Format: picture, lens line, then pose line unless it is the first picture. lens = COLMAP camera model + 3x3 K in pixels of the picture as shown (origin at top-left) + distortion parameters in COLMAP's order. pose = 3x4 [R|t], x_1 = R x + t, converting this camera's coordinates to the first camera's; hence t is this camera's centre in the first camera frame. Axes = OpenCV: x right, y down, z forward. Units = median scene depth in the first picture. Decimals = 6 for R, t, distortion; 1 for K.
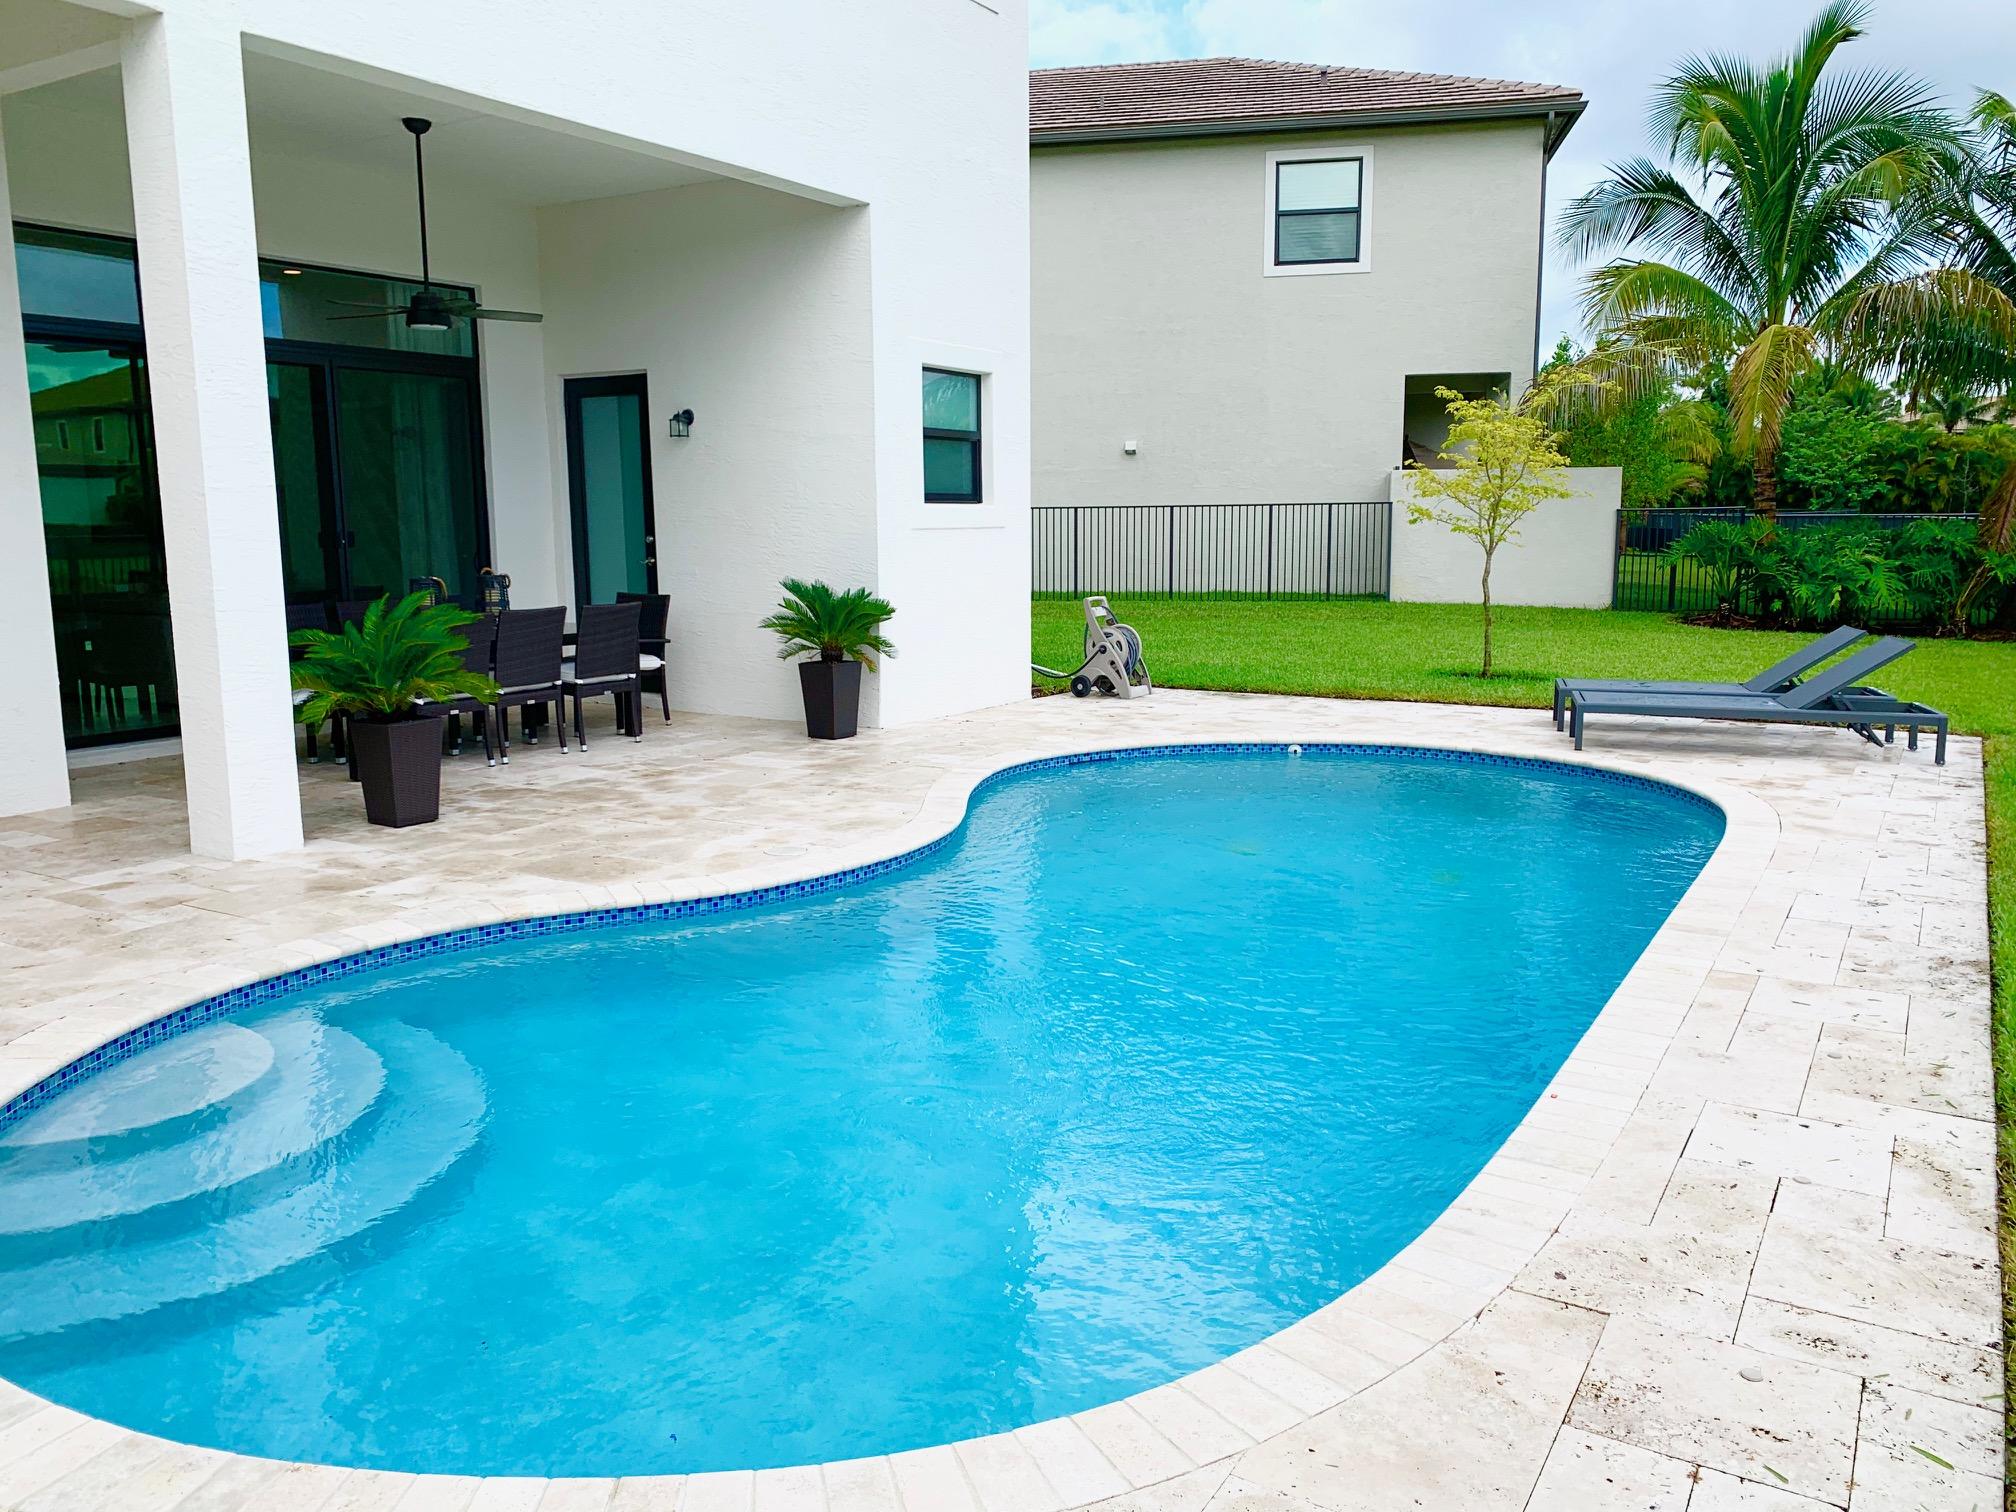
lens RADIAL K [[1534.2, 0, 1004.2], [0, 1534.2, 768.3], [0, 0, 1]] dist [0.047097, -0.039456]
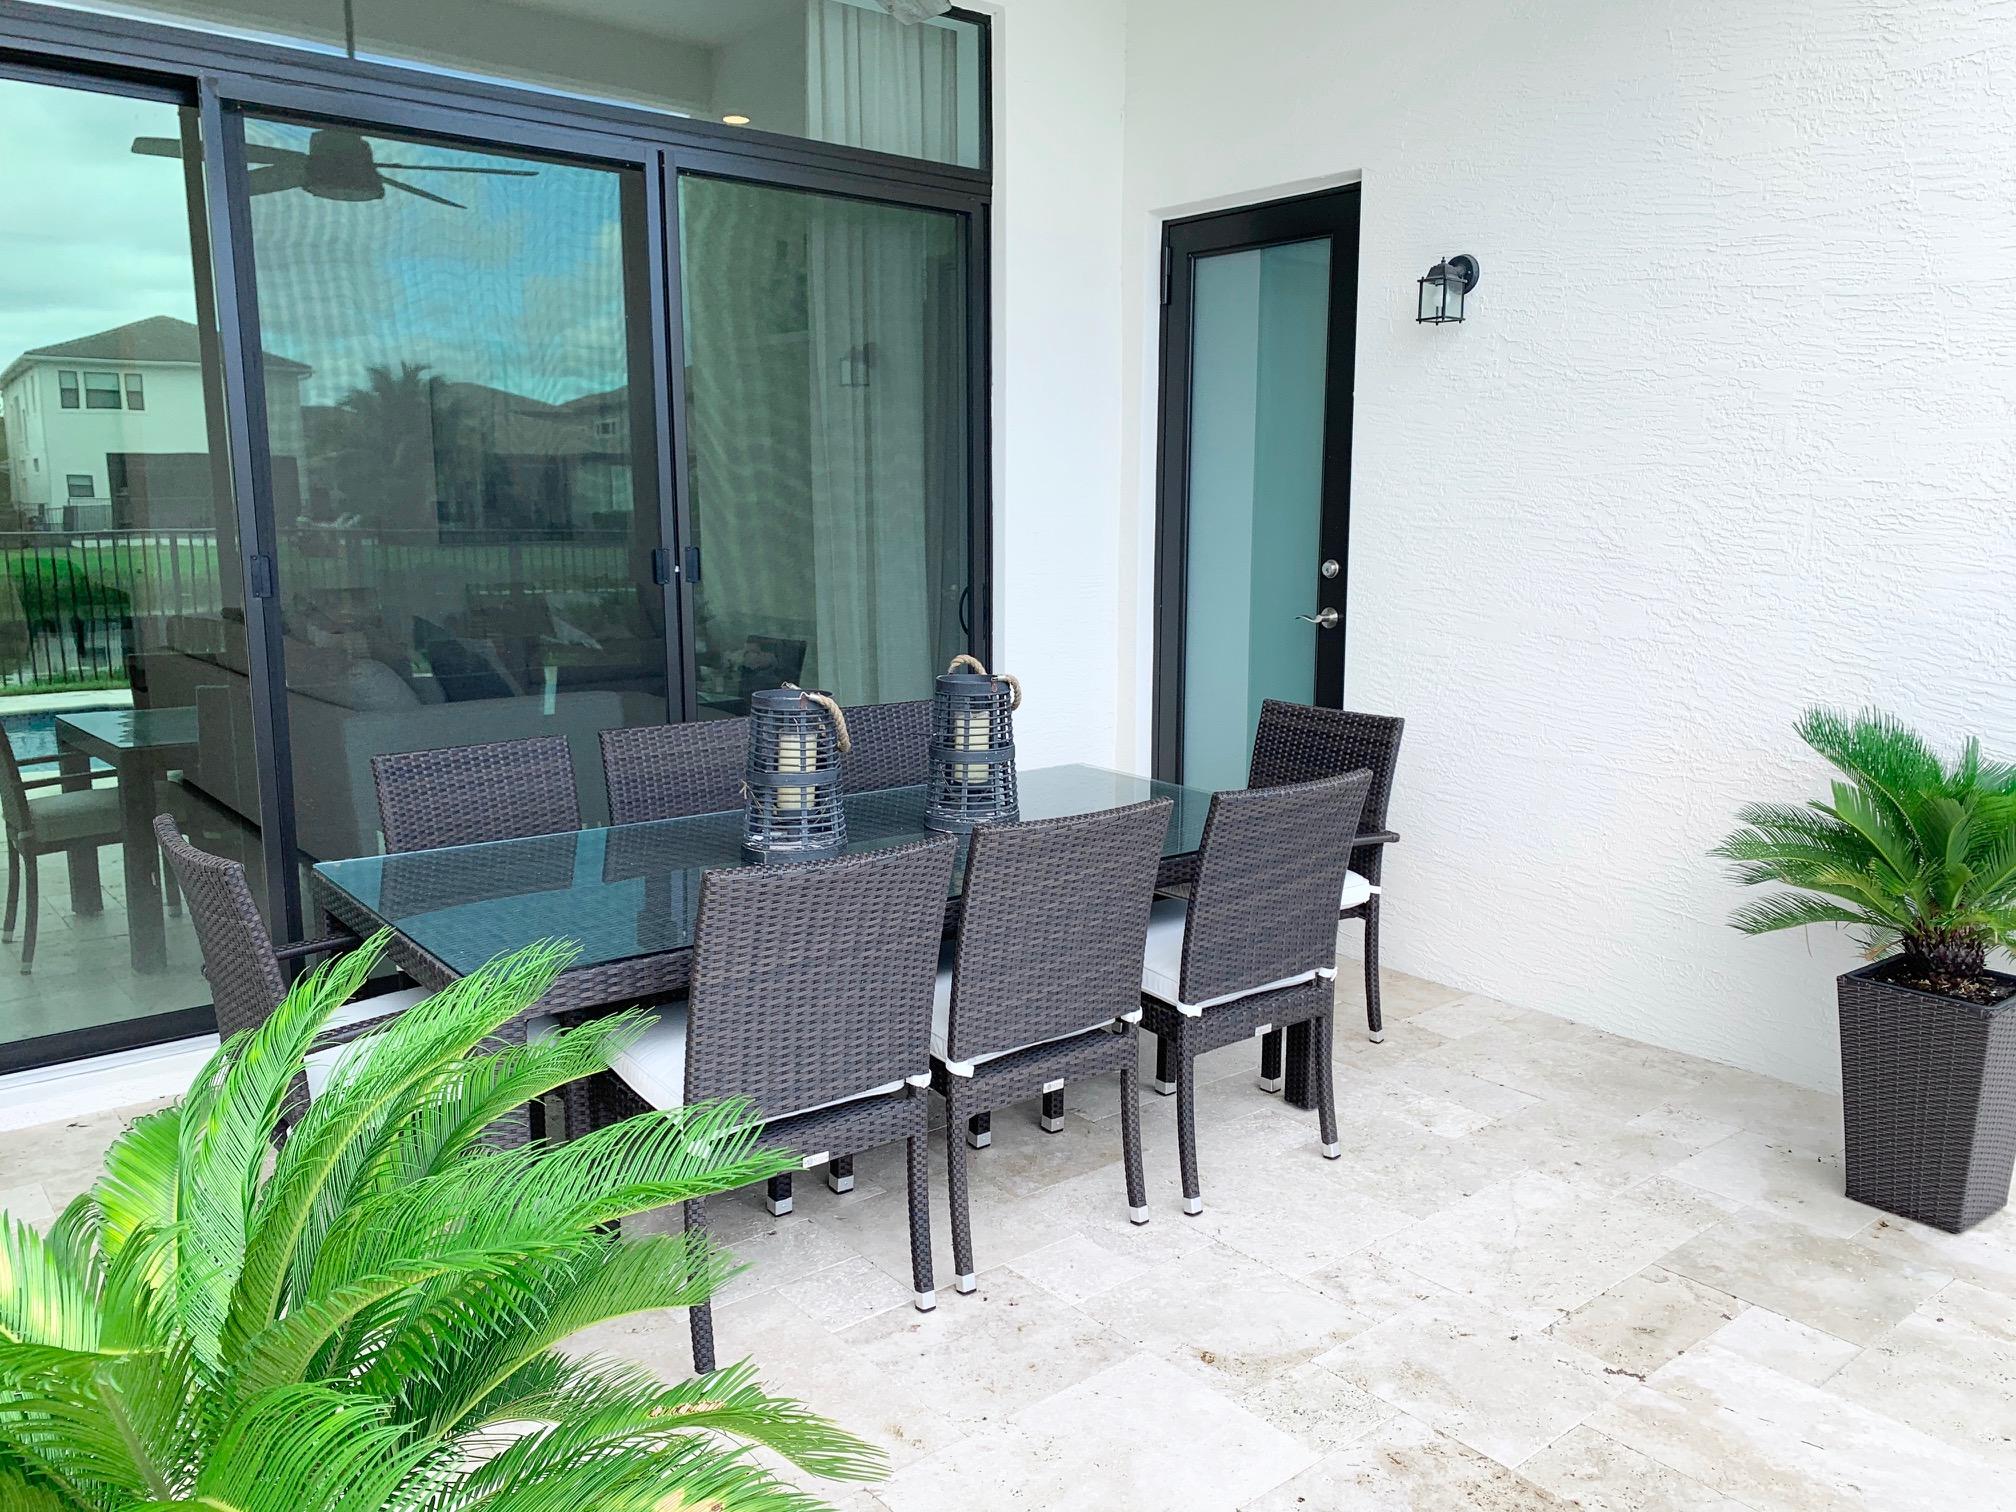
lens RADIAL K [[1534.2, 0, 999.4], [0, 1534.2, 751.5], [0, 0, 1]] dist [0.047097, -0.039456]
pose [[0.946179, 0.062966, -0.317460, -0.200968], [-0.062802, 0.997968, 0.010759, -0.108090], [0.317492, 0.009757, 0.948211, 0.629290]]
